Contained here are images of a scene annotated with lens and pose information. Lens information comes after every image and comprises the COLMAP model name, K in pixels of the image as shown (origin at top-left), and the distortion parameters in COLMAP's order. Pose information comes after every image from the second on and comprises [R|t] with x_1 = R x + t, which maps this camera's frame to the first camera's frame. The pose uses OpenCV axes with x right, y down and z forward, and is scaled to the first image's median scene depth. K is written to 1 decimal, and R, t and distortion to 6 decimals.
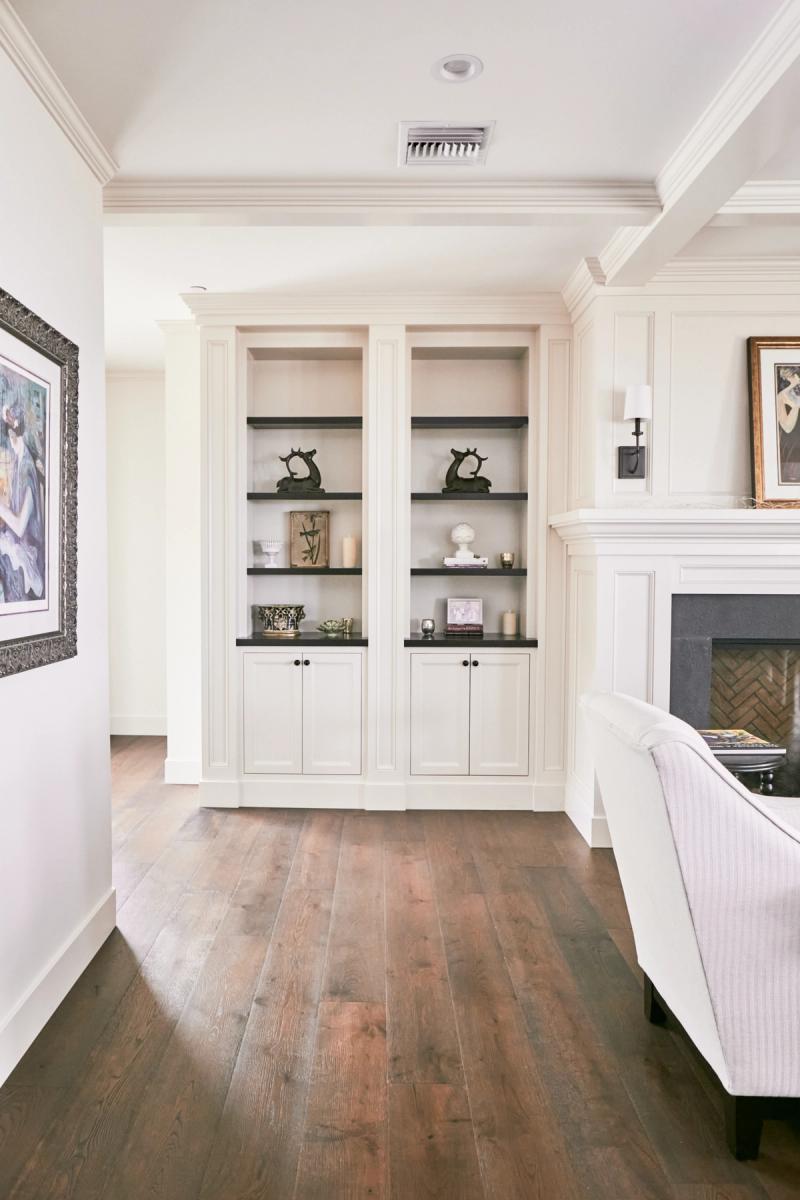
lens RADIAL K [[848.3, 0, 358.2], [0, 848.3, 595.9], [0, 0, 1]] dist [-0.003004, 0.001316]
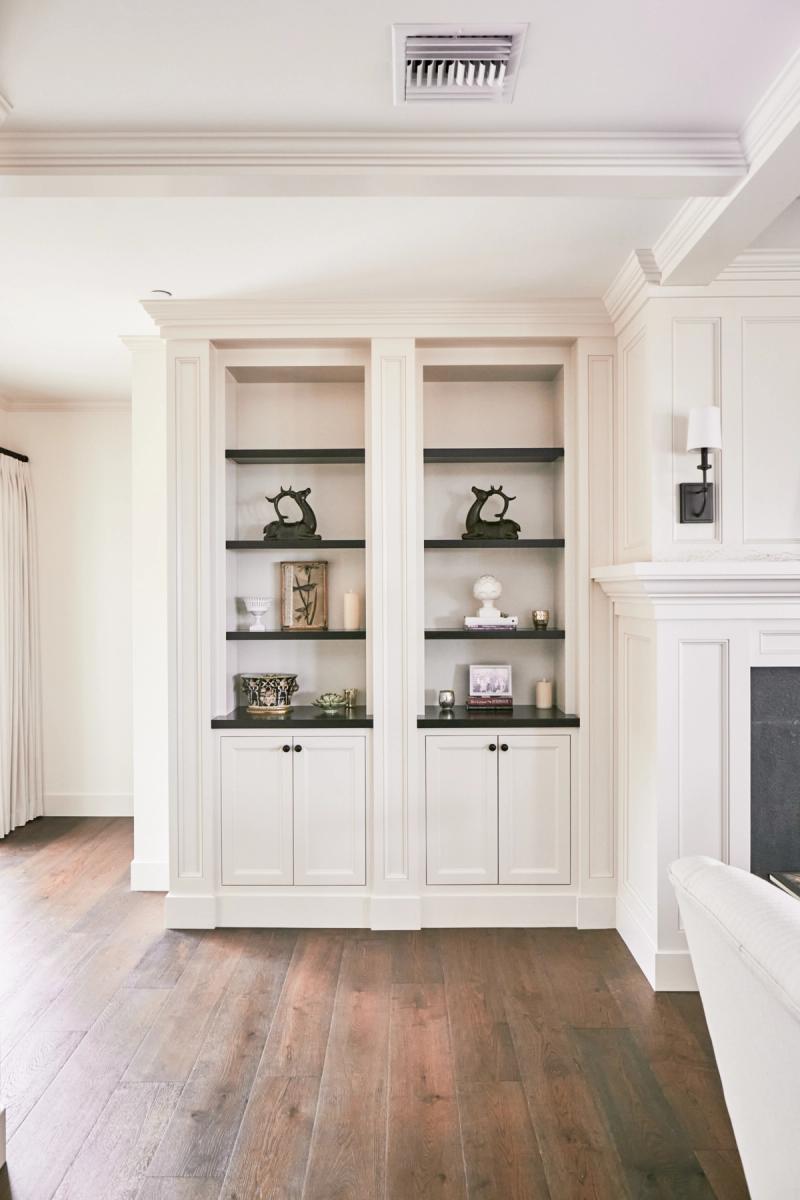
lens RADIAL K [[821.7, 0, 399.8], [0, 821.7, 597.9], [0, 0, 1]] dist [-0.005722, 0.003235]
pose [[0.999795, -0.007242, 0.018933, 0.026704], [0.007899, 0.999360, -0.034895, -0.043145], [-0.018668, 0.035038, 0.999212, 0.233971]]
